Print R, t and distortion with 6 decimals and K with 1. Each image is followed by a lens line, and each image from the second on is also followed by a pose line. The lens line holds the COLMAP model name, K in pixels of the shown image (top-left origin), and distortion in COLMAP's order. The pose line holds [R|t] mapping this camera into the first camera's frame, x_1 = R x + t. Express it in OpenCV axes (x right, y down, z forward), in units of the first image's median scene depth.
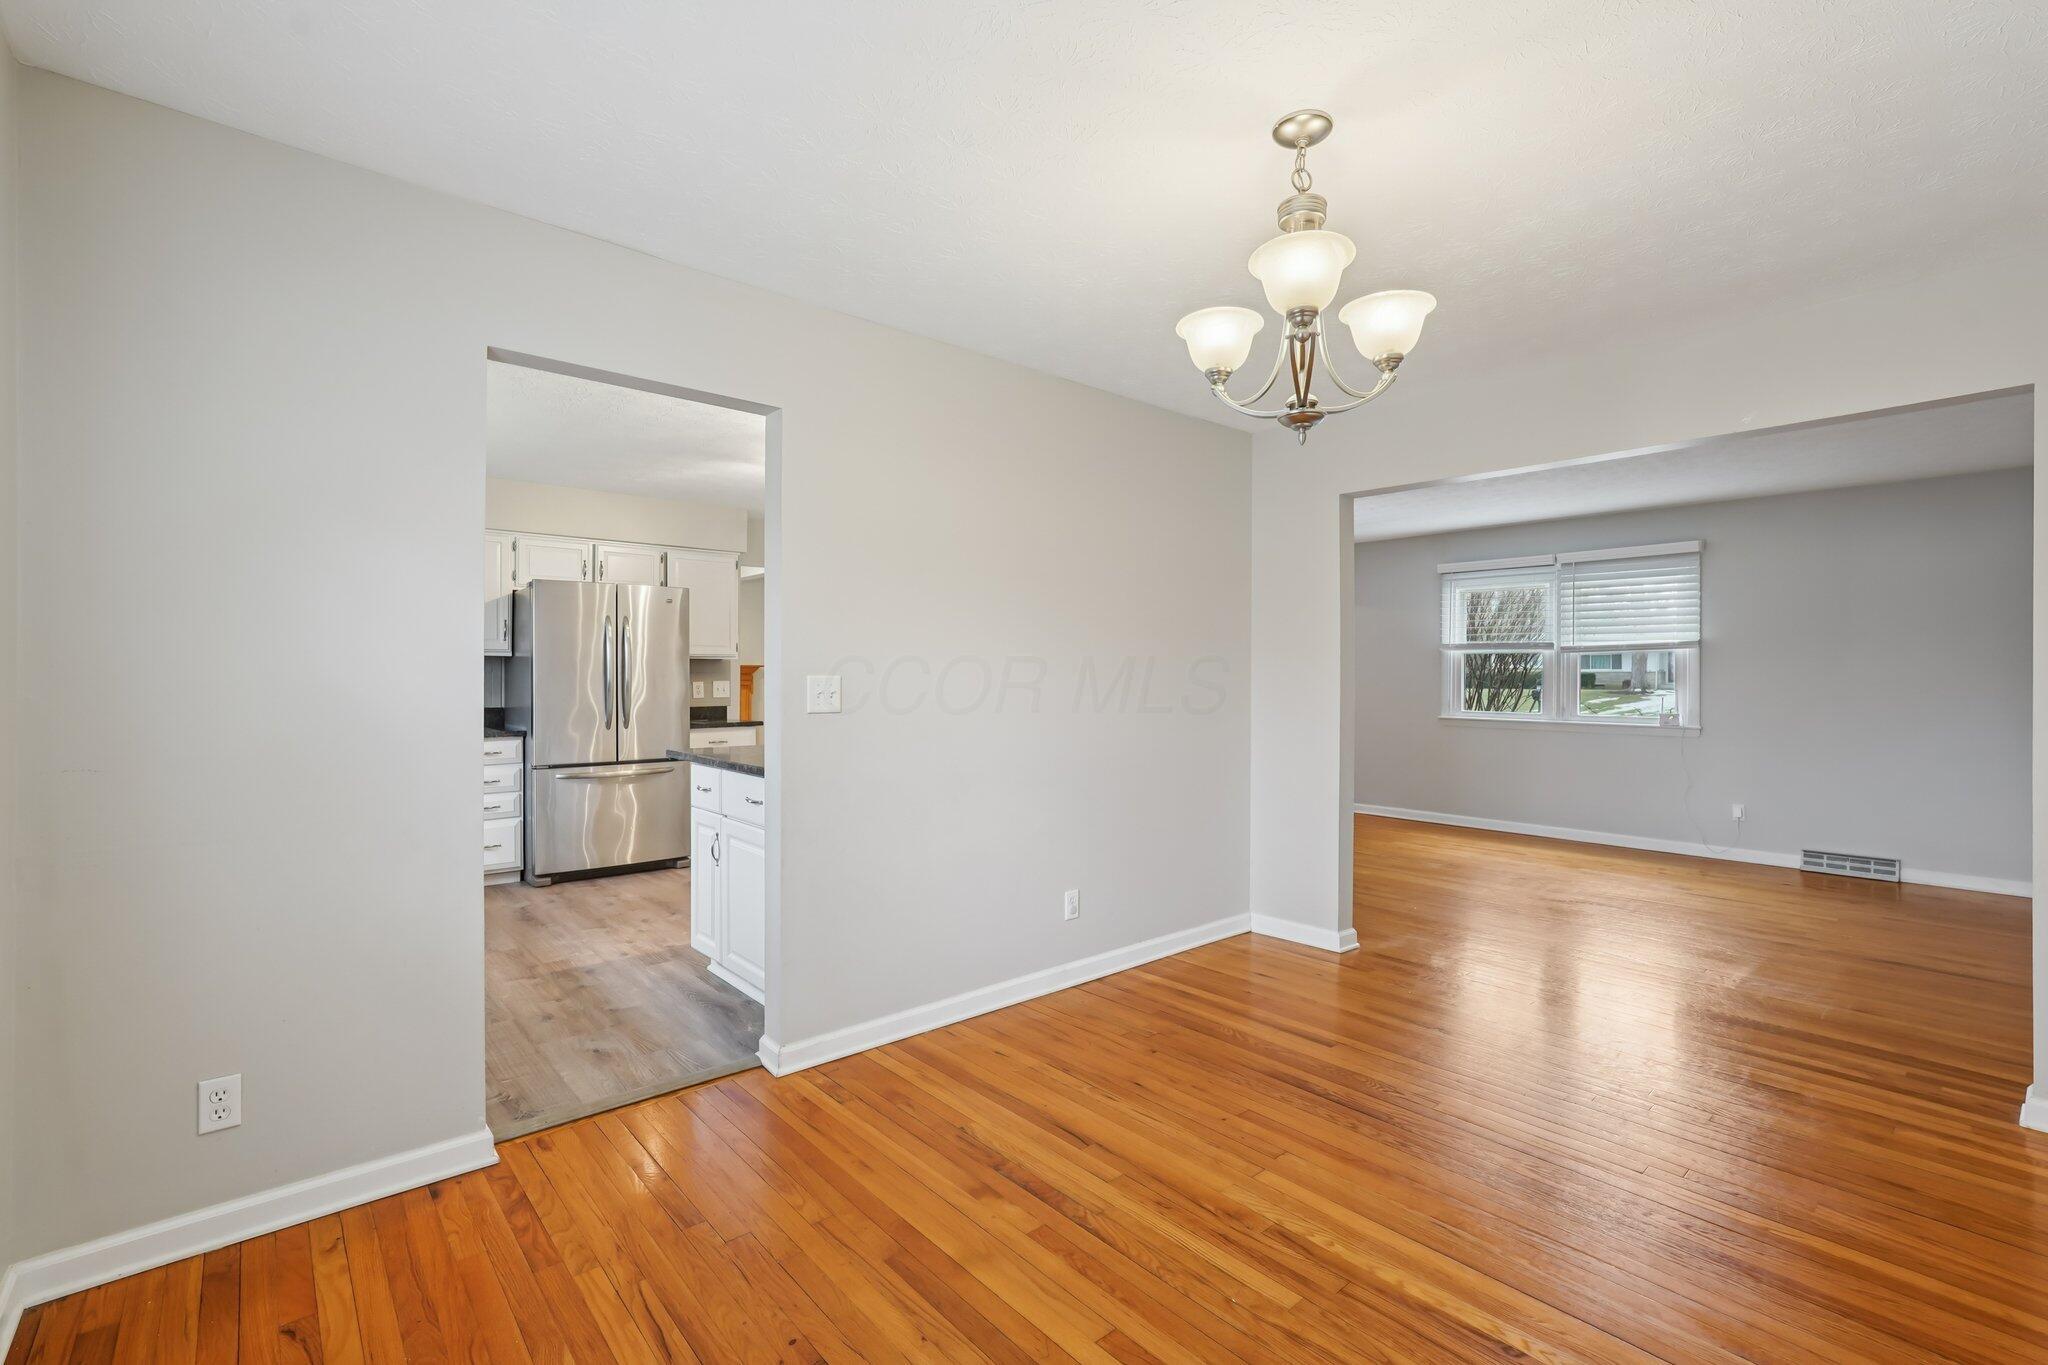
lens RADIAL K [[905.2, 0, 1022.8], [0, 905.2, 674.3], [0, 0, 1]] dist [-0.010080, 0.003331]
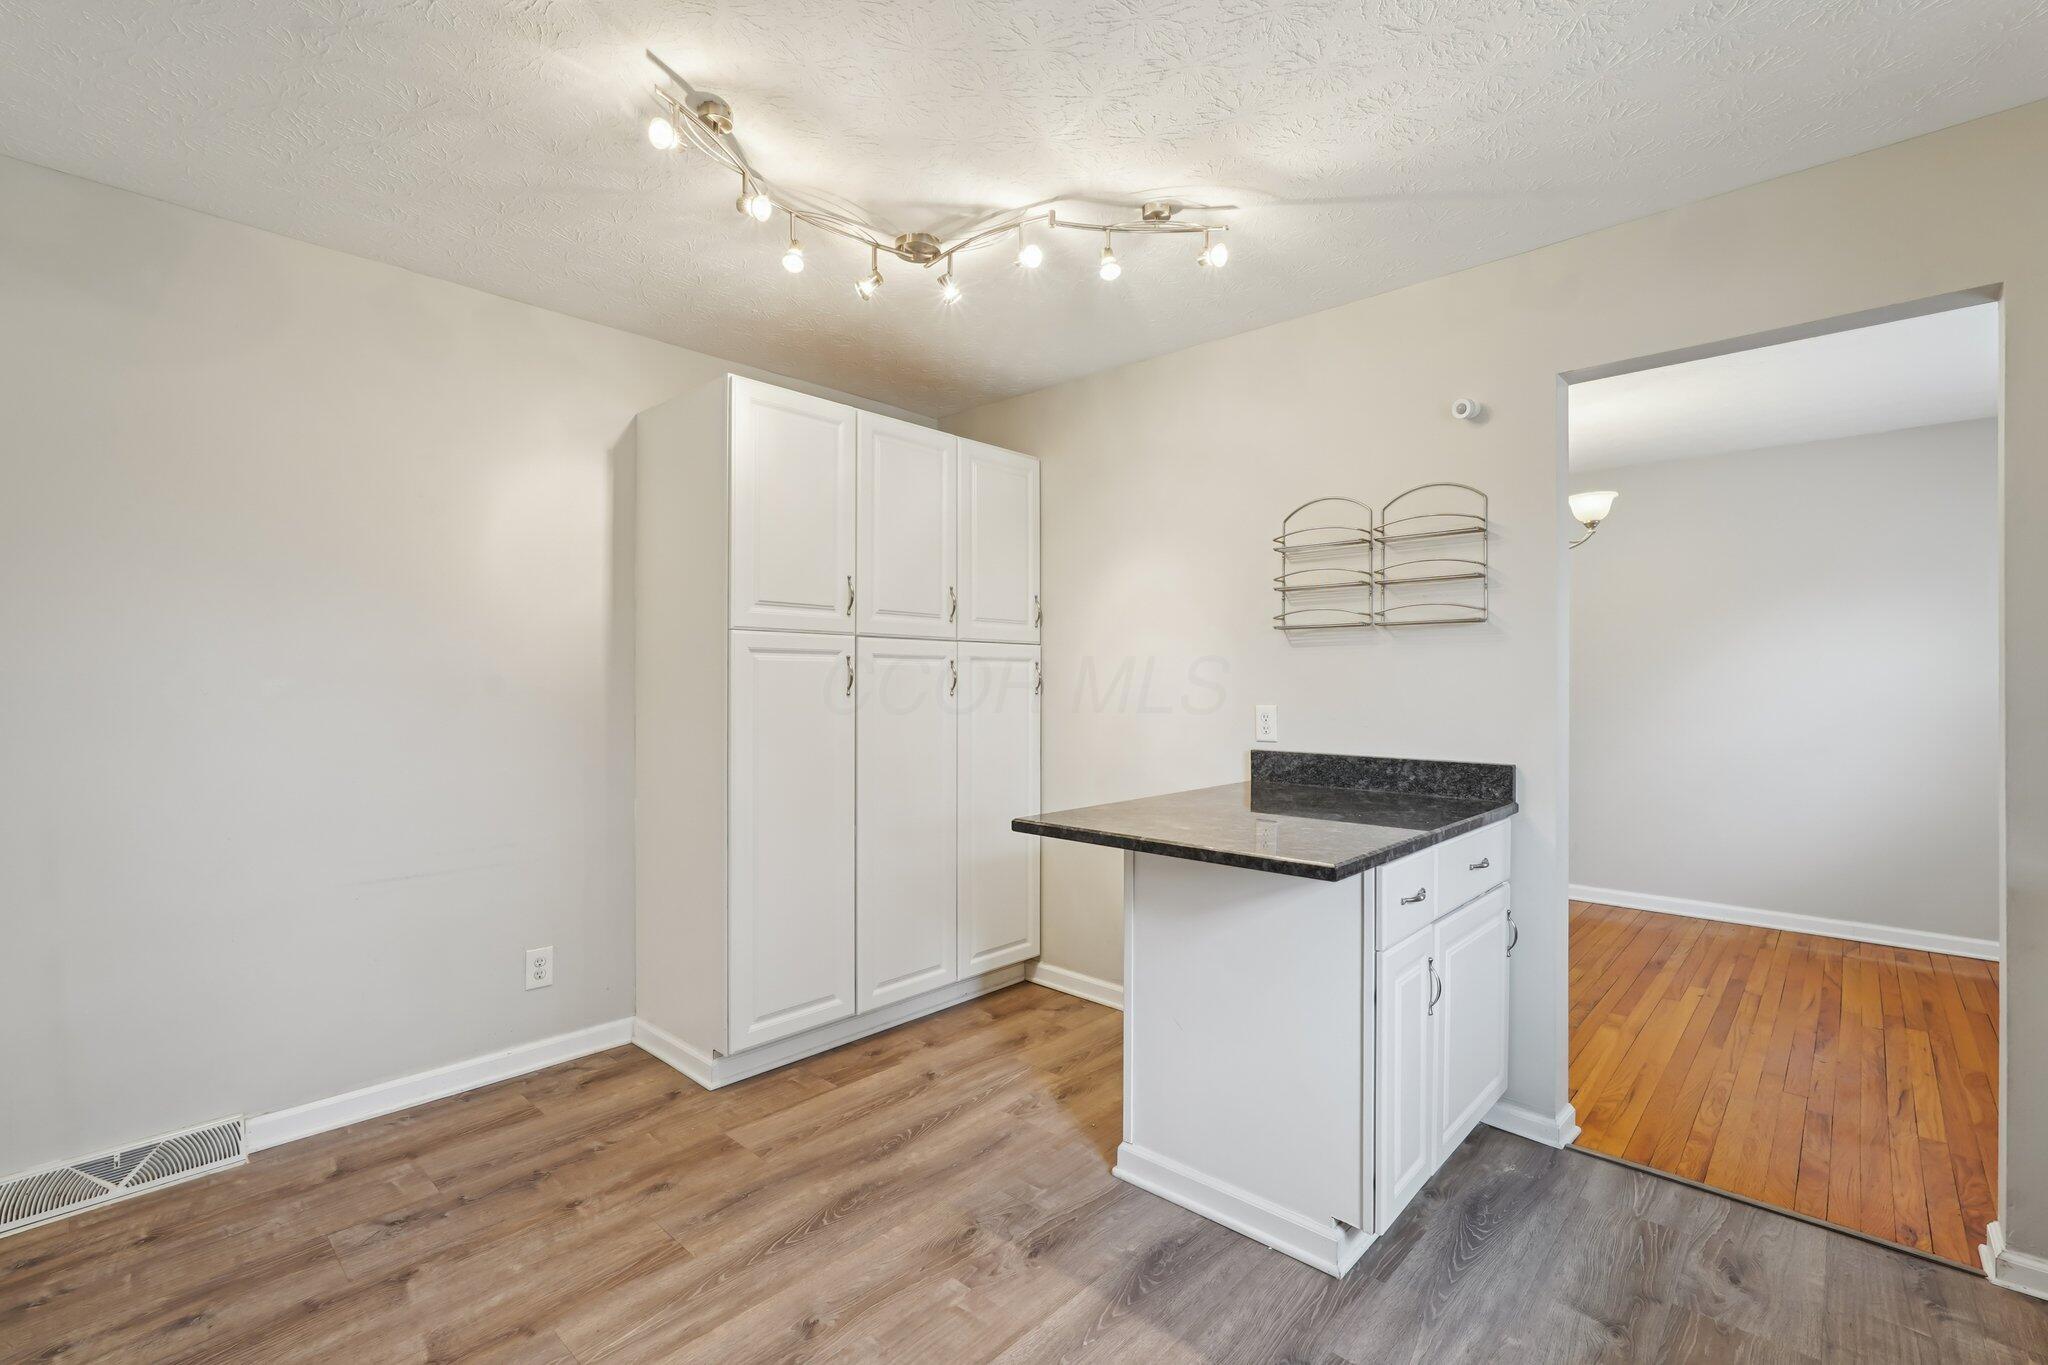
lens RADIAL K [[905.2, 0, 1031.2], [0, 905.2, 692.7], [0, 0, 1]] dist [-0.010080, 0.003331]
pose [[-0.110132, -0.026174, 0.993572, -1.015194], [-0.010726, 0.999626, 0.025145, -0.002519], [-0.993859, -0.007888, -0.110371, 1.535930]]
